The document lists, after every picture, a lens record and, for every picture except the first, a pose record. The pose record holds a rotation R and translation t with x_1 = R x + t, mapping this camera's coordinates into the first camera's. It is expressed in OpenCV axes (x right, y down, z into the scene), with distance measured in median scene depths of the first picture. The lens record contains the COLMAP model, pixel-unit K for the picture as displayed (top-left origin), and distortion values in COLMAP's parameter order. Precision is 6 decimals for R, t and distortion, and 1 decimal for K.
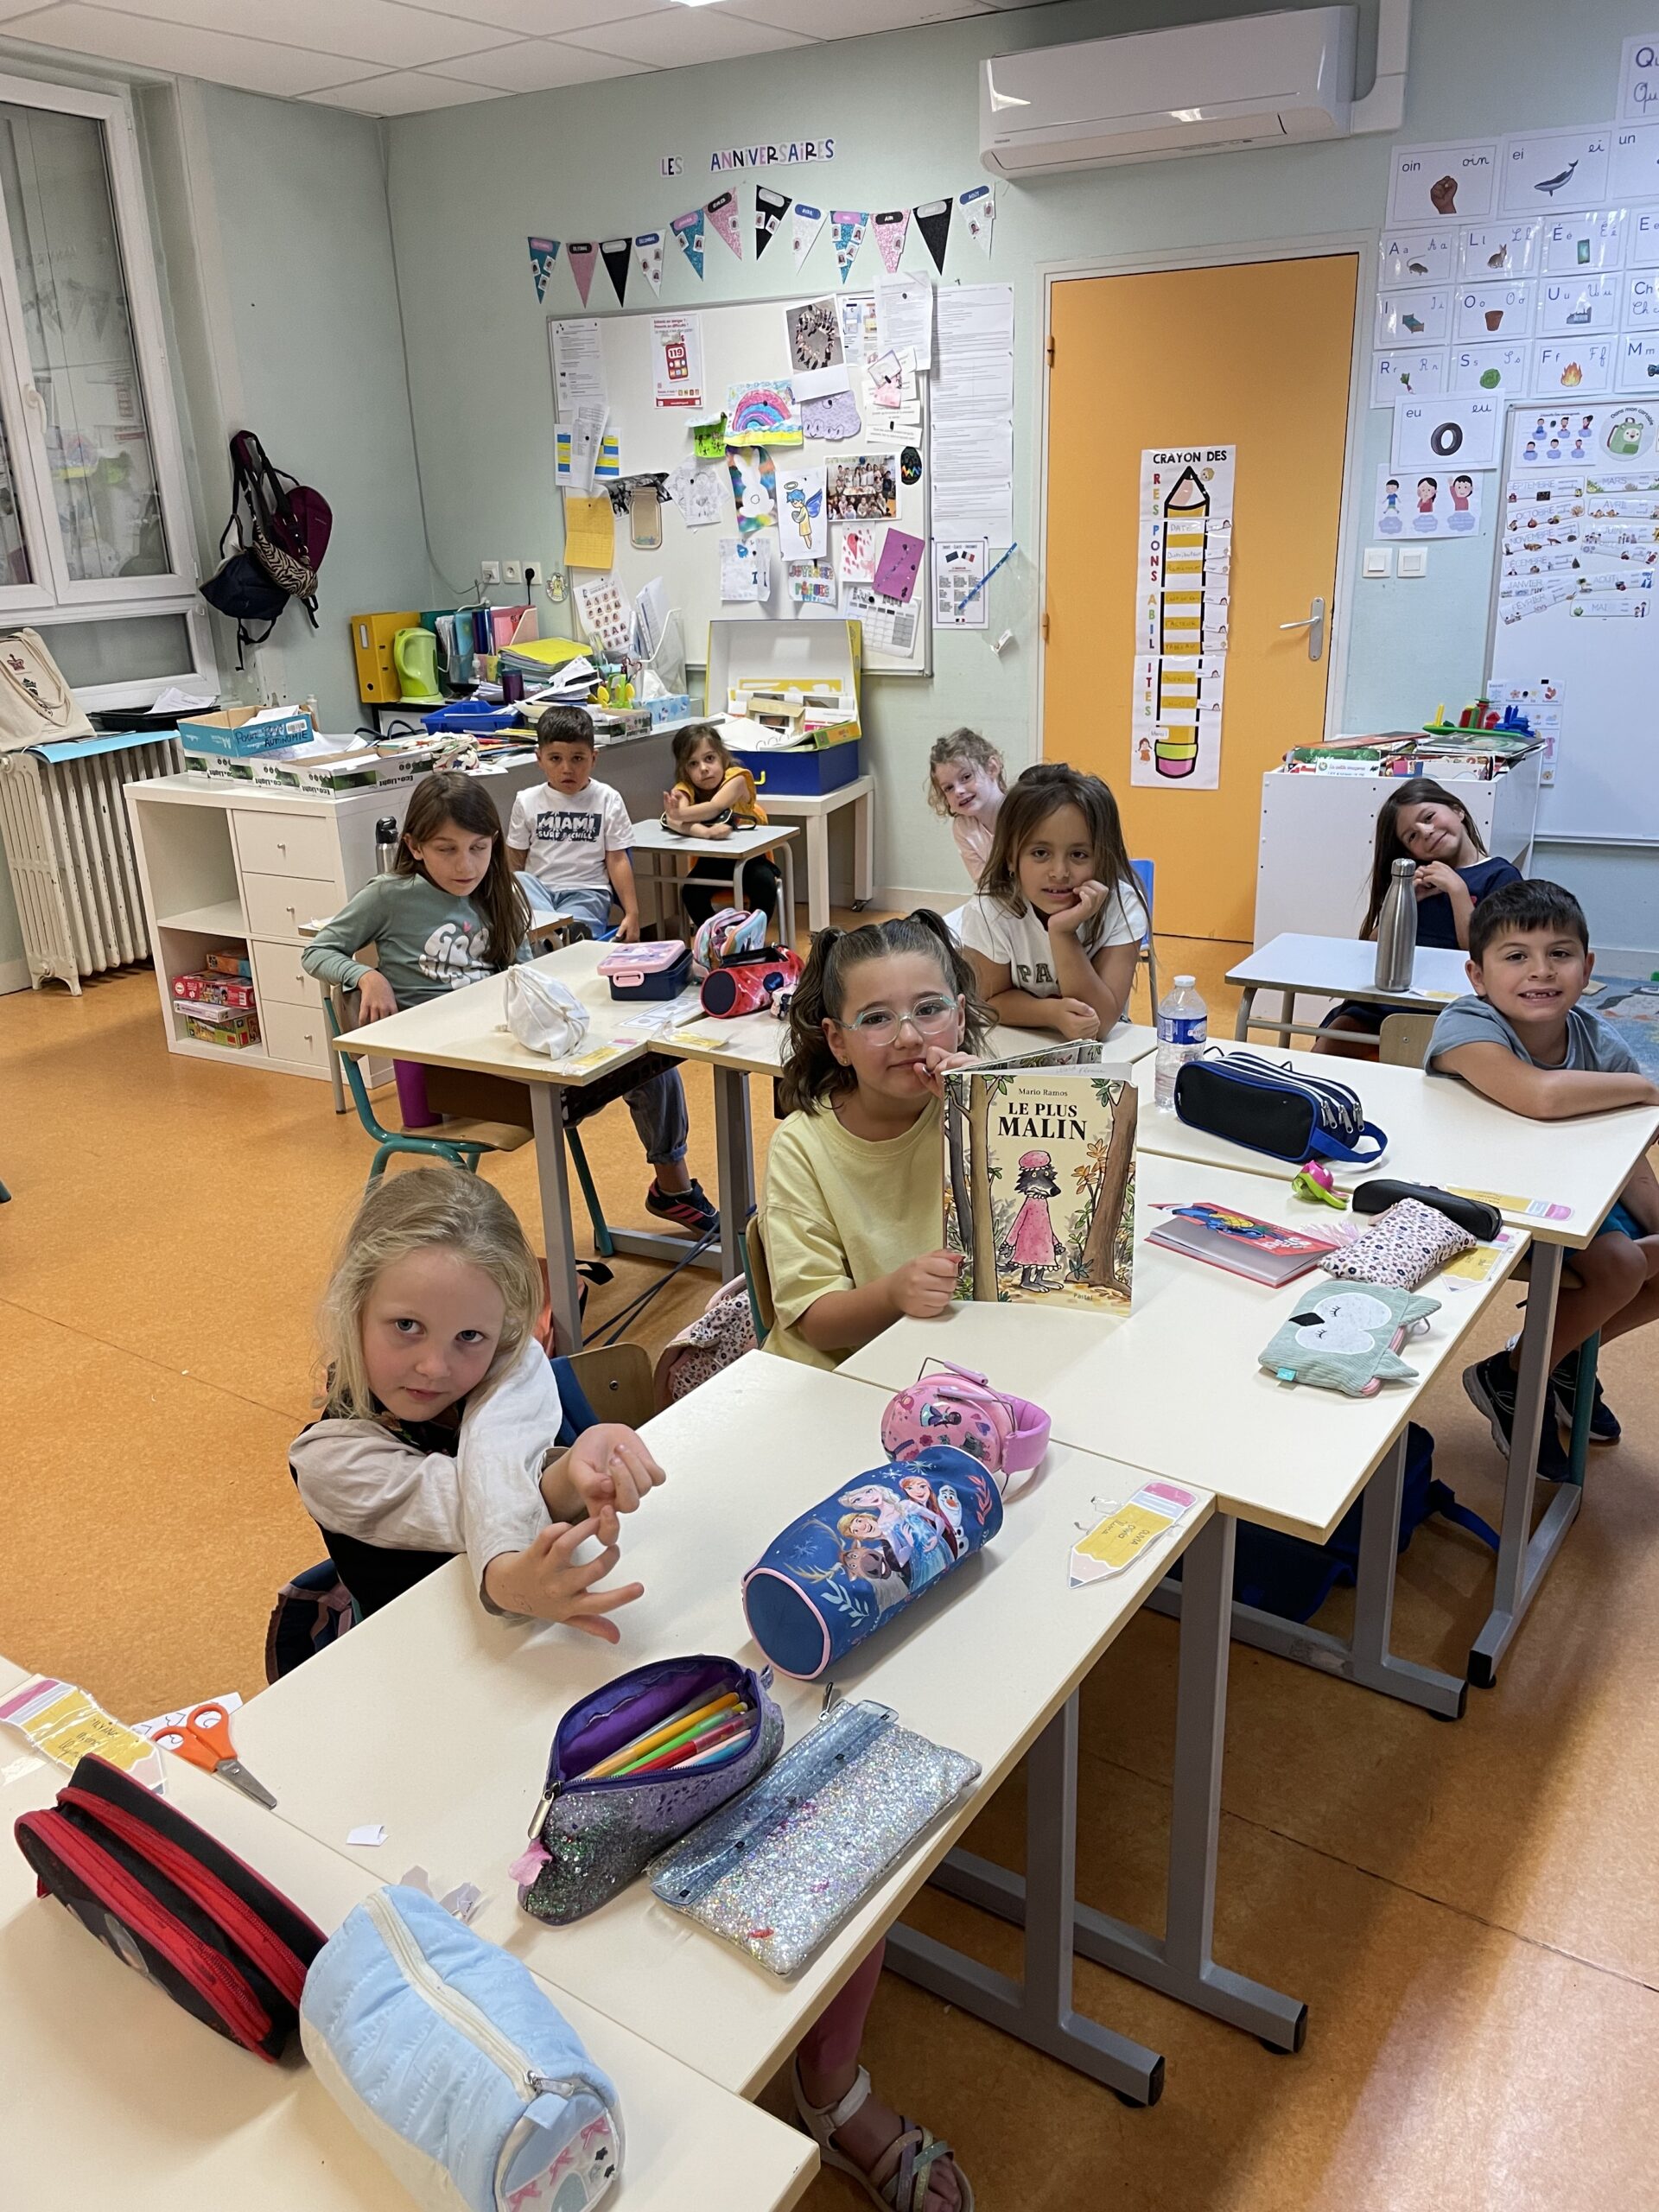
lens RADIAL K [[1655.4, 0, 829.1], [0, 1655.4, 1097.5], [0, 0, 1]] dist [0.033893, -0.070060]
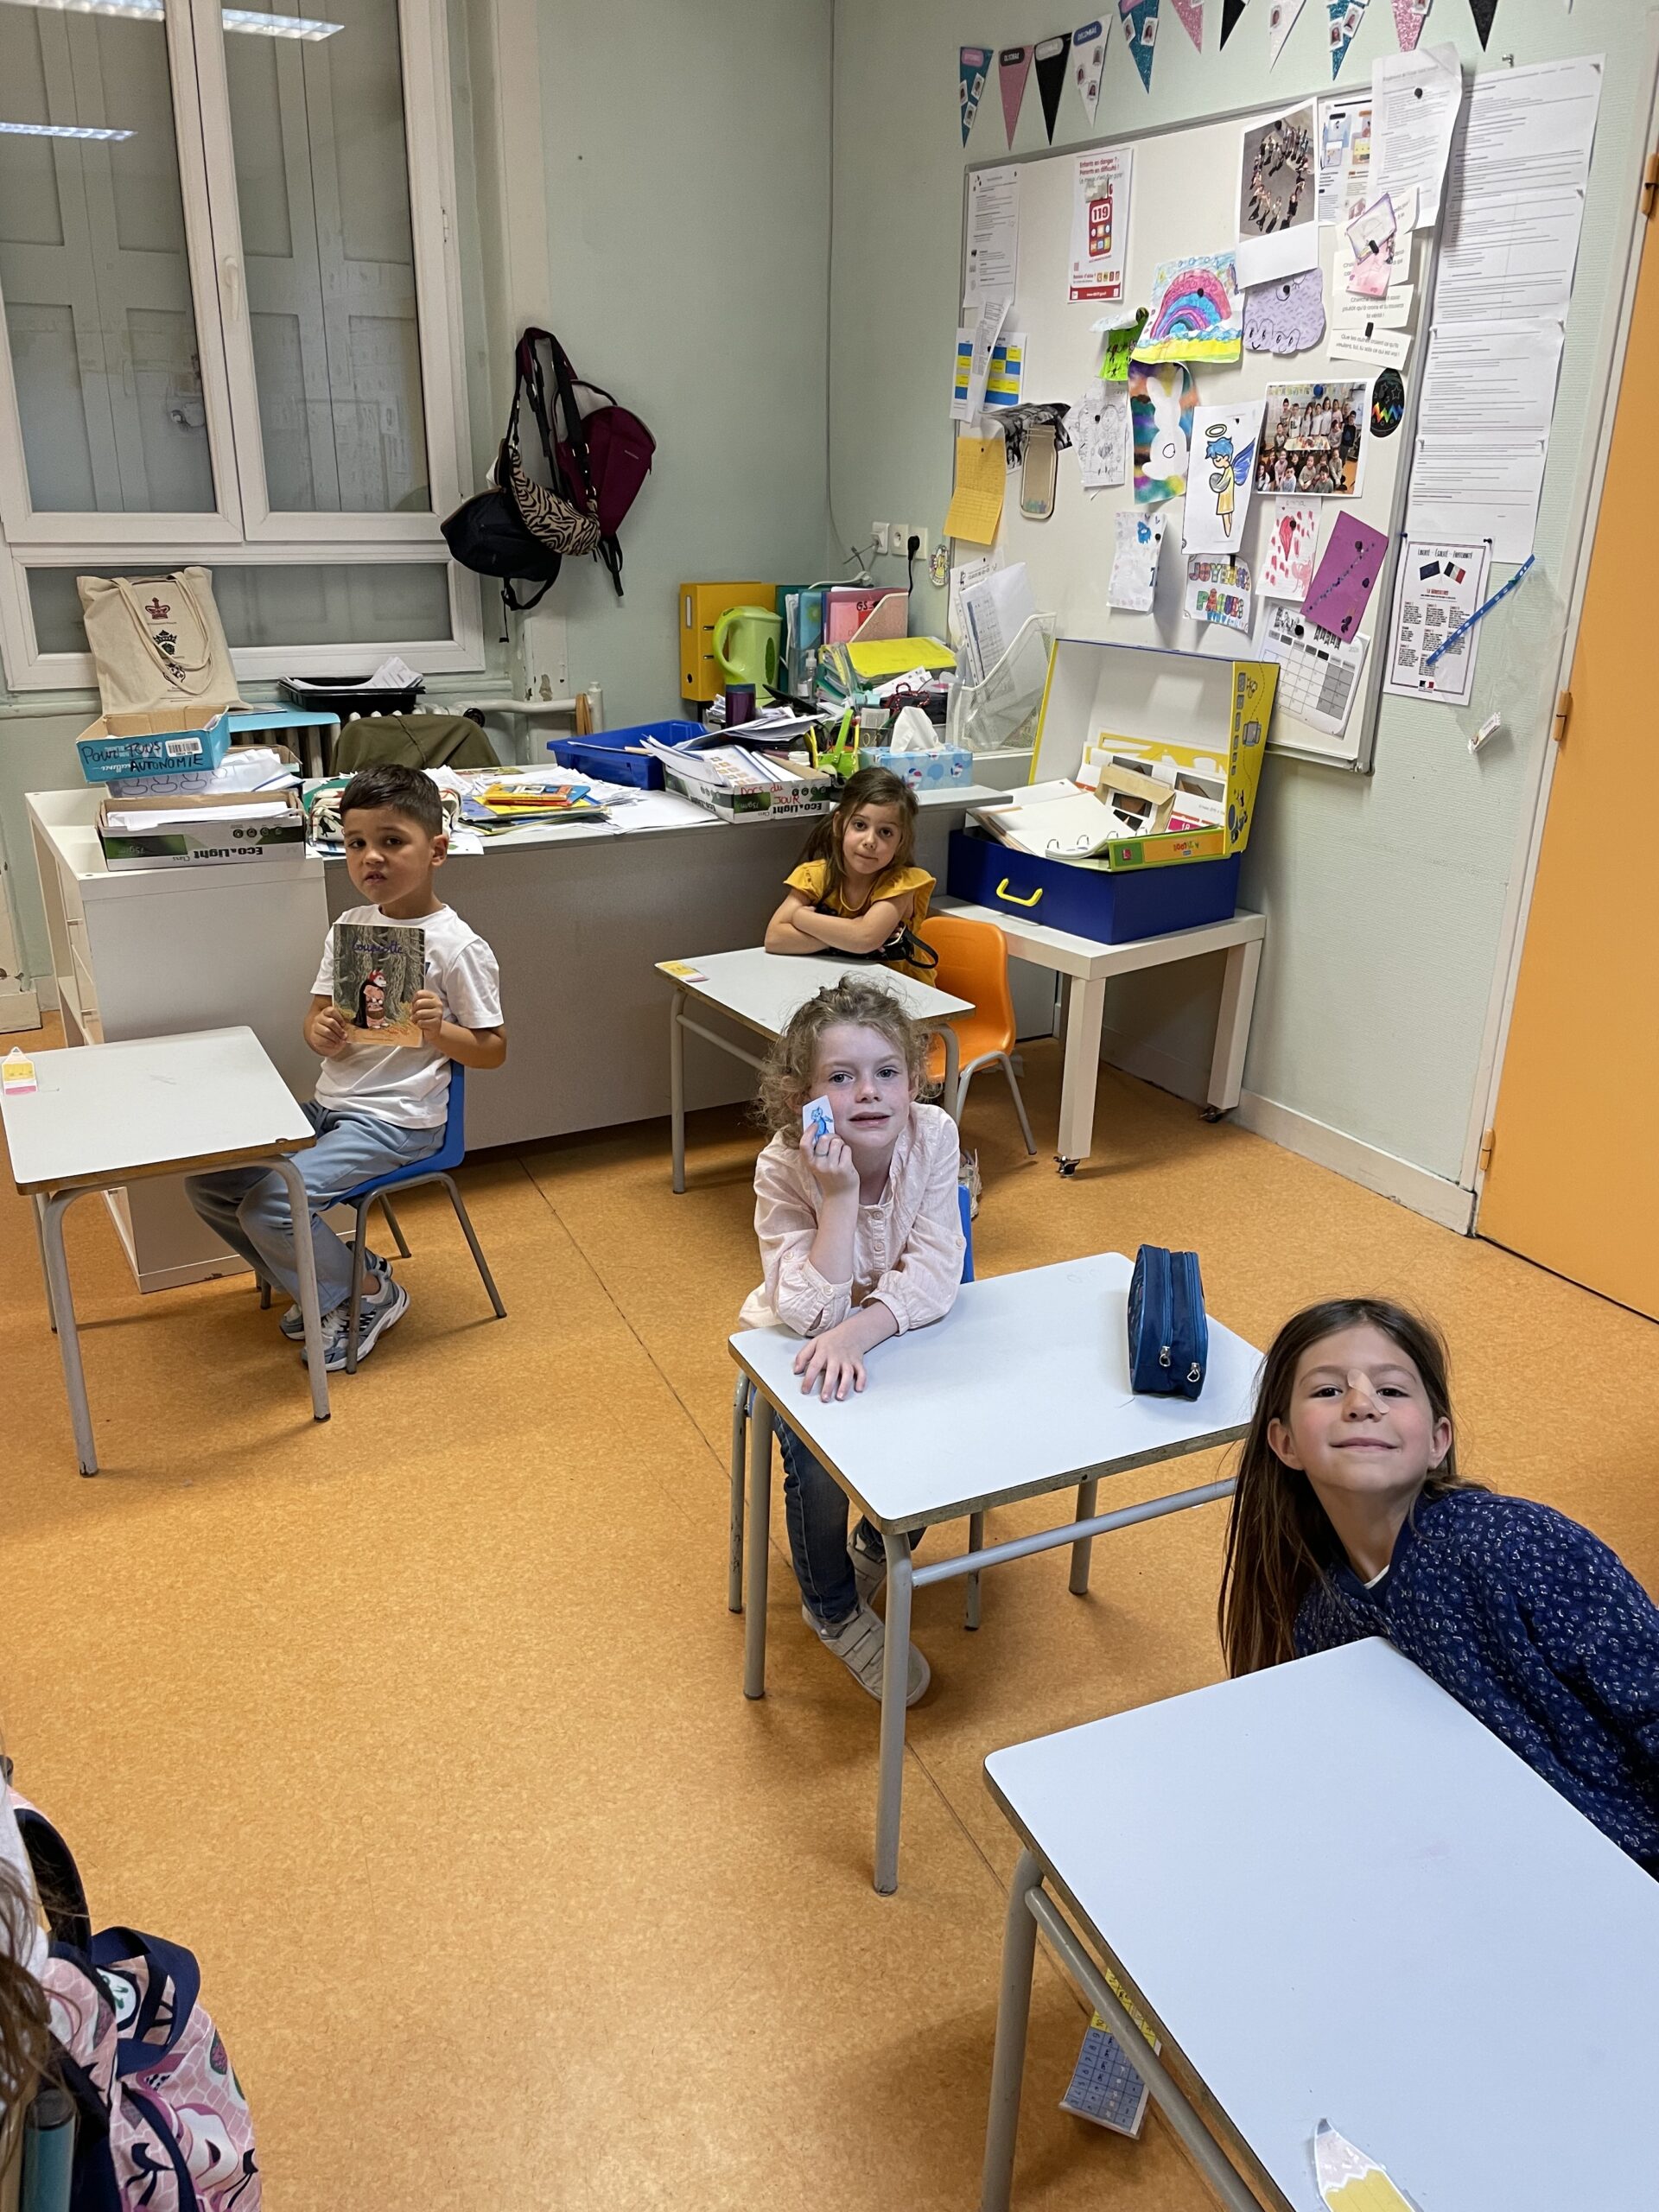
lens RADIAL K [[1655.4, 0, 834.2], [0, 1655.4, 1119.3], [0, 0, 1]] dist [0.033893, -0.070060]
pose [[0.848584, 0.237358, -0.472828, 0.206582], [-0.217814, 0.971195, 0.096626, -0.152456], [0.482143, 0.020993, 0.875841, 0.406286]]
